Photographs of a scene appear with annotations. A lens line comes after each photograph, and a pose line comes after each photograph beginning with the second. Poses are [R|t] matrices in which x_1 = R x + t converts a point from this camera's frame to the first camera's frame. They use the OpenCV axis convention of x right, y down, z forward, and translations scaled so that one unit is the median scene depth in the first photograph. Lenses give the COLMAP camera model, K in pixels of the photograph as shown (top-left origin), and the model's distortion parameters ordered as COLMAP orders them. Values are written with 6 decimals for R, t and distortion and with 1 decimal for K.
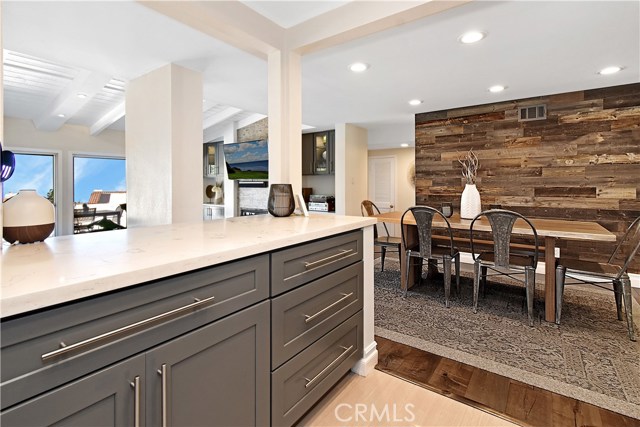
lens RADIAL K [[291.1, 0, 335.1], [0, 291.1, 184.9], [0, 0, 1]] dist [0.008910, -0.006579]
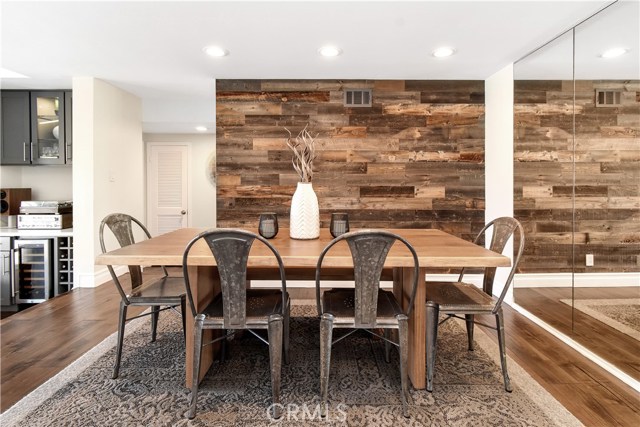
lens RADIAL K [[291.1, 0, 318.4], [0, 291.1, 182.3], [0, 0, 1]] dist [0.008910, -0.006579]
pose [[0.823631, 0.001673, 0.567124, 0.101429], [-0.000747, 0.999998, -0.001865, -0.001801], [-0.567126, 0.001113, 0.823630, 0.357290]]
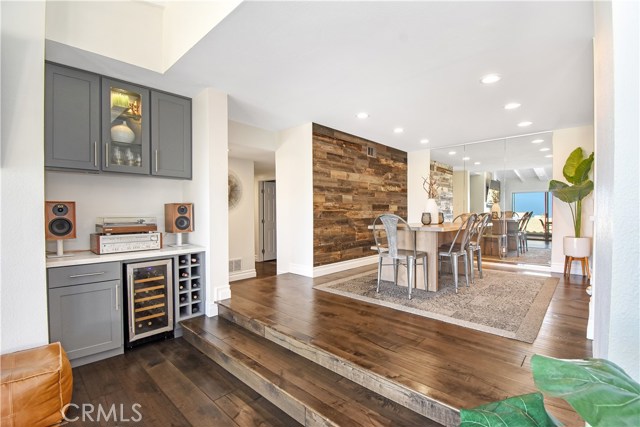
lens RADIAL K [[291.1, 0, 330.1], [0, 291.1, 212.5], [0, 0, 1]] dist [0.008910, -0.006579]
pose [[0.141770, 0.000420, 0.989900, -0.724160], [0.009058, 0.999957, -0.001721, 0.046590], [-0.989858, 0.009211, 0.141760, 0.960019]]
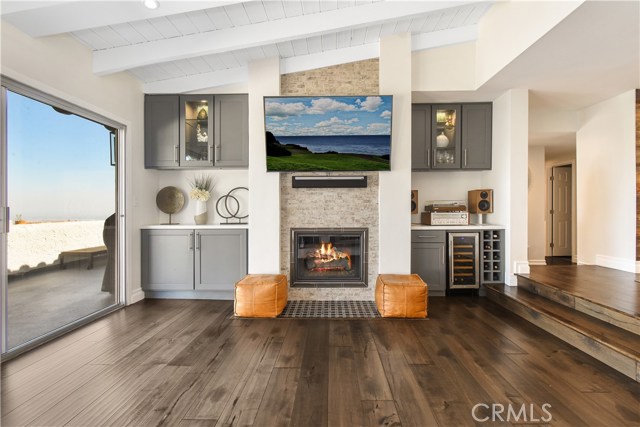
lens RADIAL K [[291.1, 0, 330.0], [0, 291.1, 211.1], [0, 0, 1]] dist [0.008910, -0.006579]
pose [[0.836602, -0.006297, 0.547775, -0.963128], [0.006695, 0.999977, 0.001271, 0.084581], [-0.547771, 0.002604, 0.836624, 0.937279]]
